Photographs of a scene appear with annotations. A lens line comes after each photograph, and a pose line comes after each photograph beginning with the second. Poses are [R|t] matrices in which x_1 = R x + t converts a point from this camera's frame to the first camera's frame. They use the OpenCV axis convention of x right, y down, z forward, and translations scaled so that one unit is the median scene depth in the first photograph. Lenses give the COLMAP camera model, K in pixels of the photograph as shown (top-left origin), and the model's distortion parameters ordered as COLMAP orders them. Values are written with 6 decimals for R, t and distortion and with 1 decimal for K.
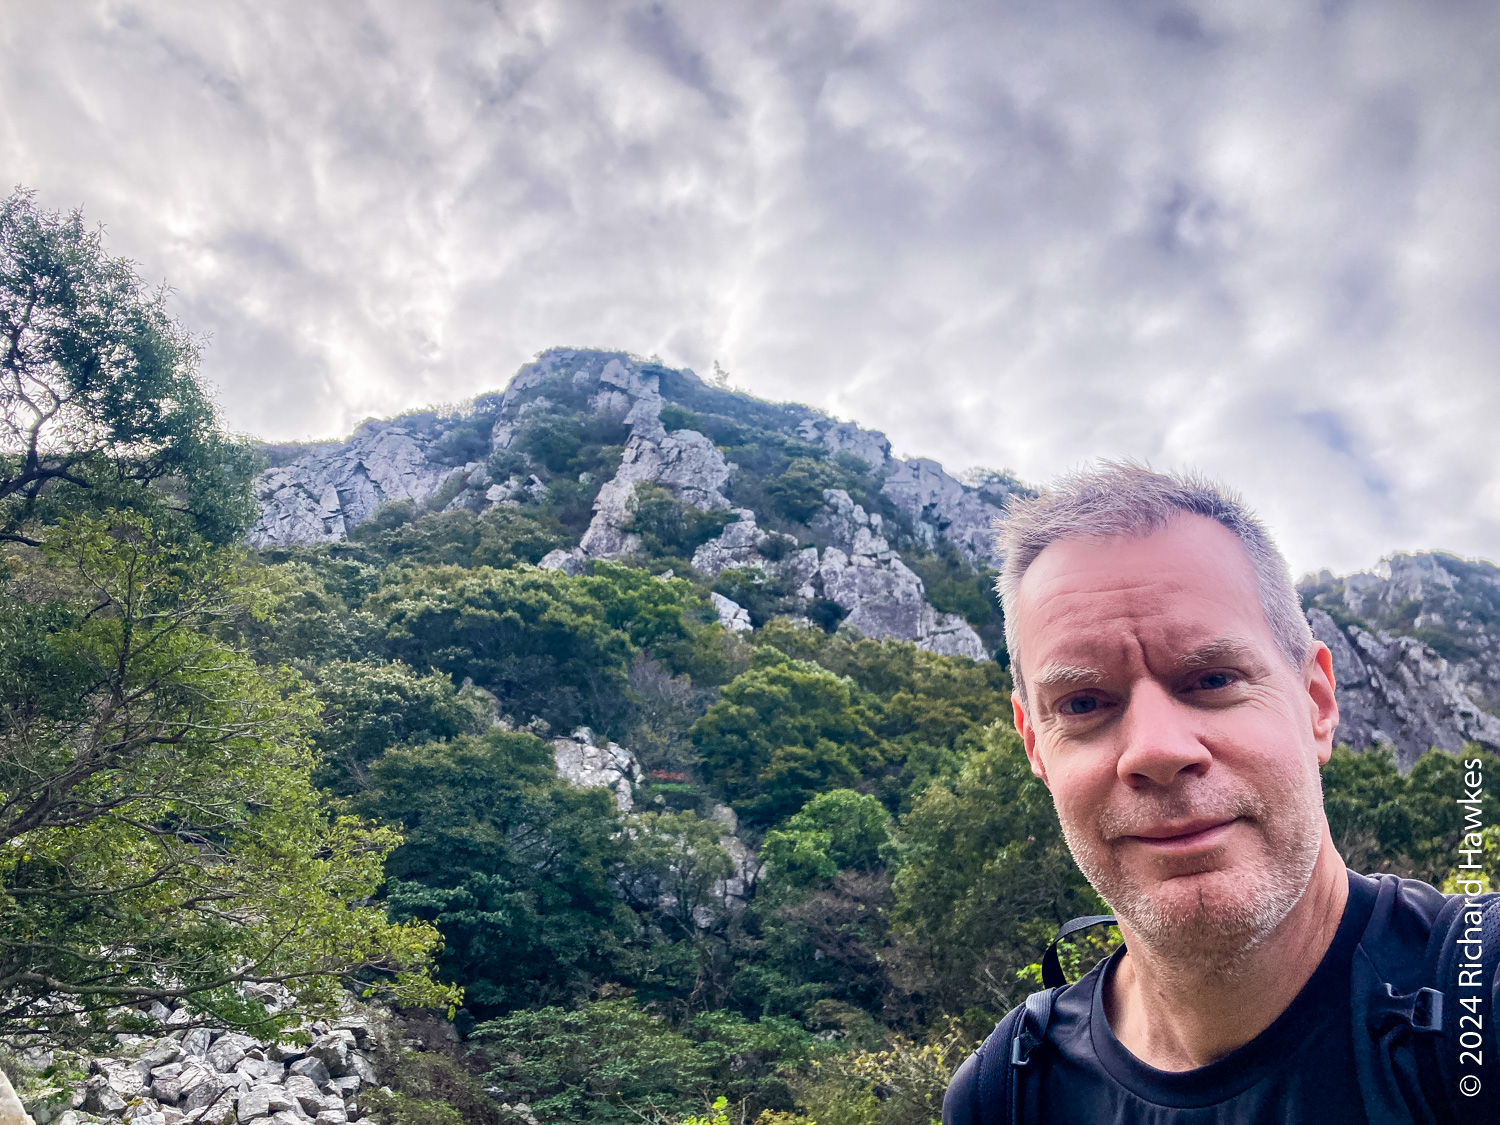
lens RADIAL K [[1278.2, 0, 750.0], [0, 1278.2, 562.5], [0, 0, 1]] dist [0.043385, -0.021938]
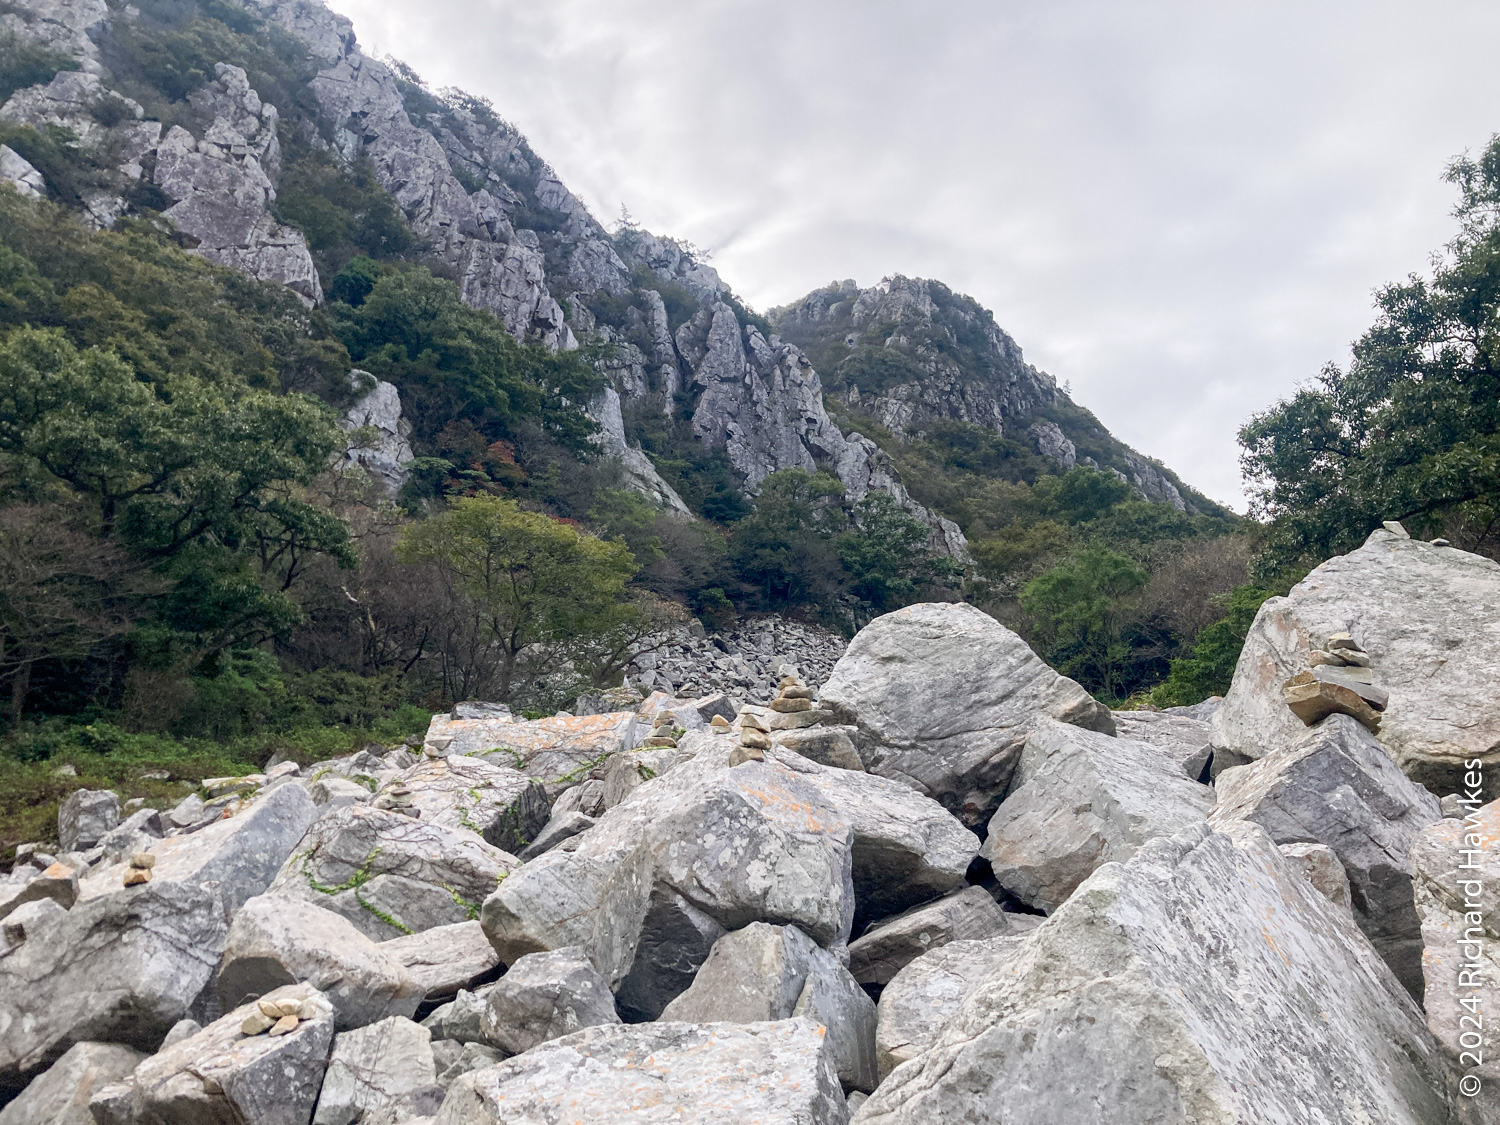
lens RADIAL K [[1278.2, 0, 750.0], [0, 1278.2, 562.5], [0, 0, 1]] dist [0.043385, -0.021938]
pose [[0.939731, 0.120808, 0.319861, 0.173524], [-0.202378, 0.950555, 0.235560, -0.014625], [-0.275588, -0.286096, 0.917715, -0.024637]]
